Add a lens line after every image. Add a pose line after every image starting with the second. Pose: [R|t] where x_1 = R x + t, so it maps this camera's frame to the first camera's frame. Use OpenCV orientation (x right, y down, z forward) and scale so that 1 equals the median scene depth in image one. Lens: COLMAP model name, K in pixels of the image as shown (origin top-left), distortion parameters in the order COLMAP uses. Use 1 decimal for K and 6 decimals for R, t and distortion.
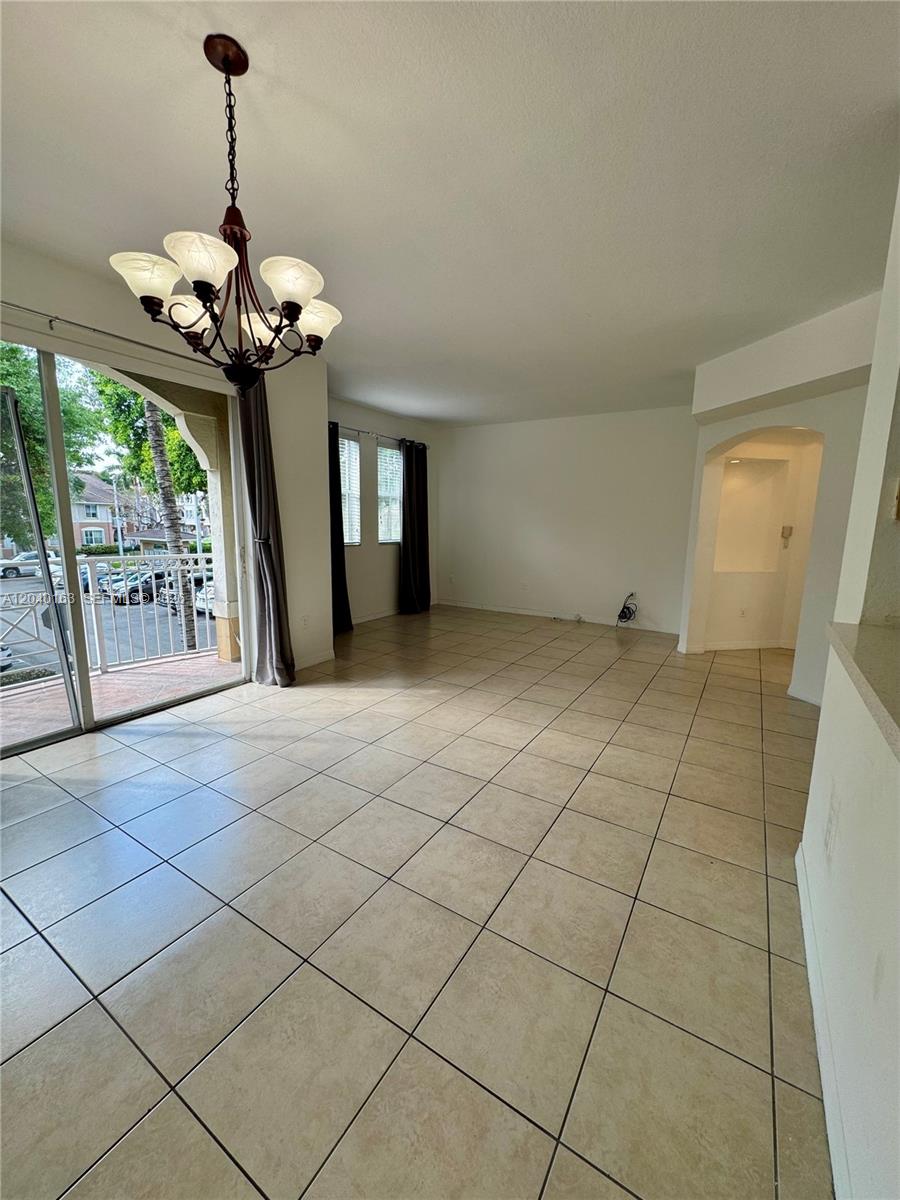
lens RADIAL K [[481.6, 0, 449.1], [0, 481.6, 599.9], [0, 0, 1]] dist [-0.002475, 0.001143]
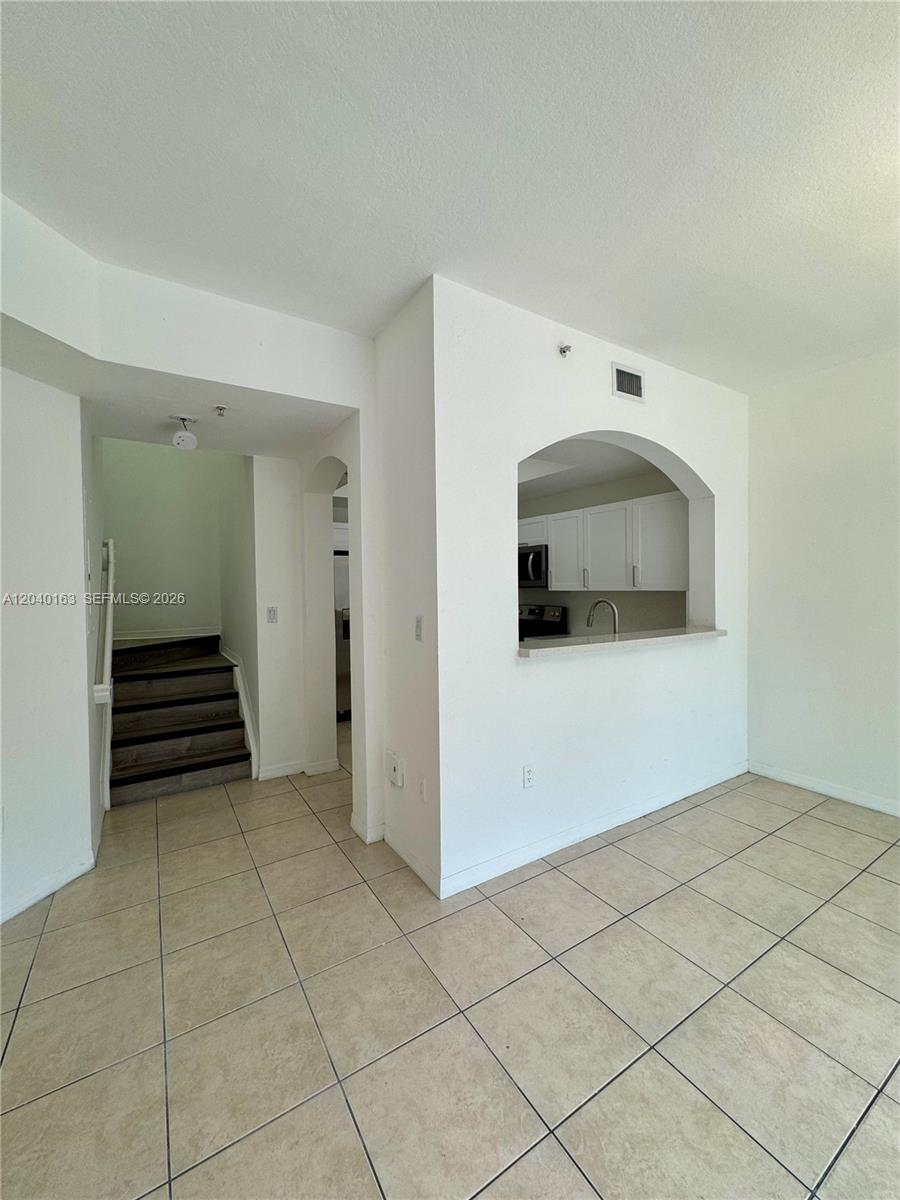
lens RADIAL K [[481.6, 0, 450.9], [0, 481.6, 595.7], [0, 0, 1]] dist [-0.002475, 0.001143]
pose [[-0.903029, -0.012392, 0.429400, 0.259051], [0.068956, 0.982440, 0.173368, -0.321235], [-0.424008, 0.186166, -0.886318, 1.877587]]
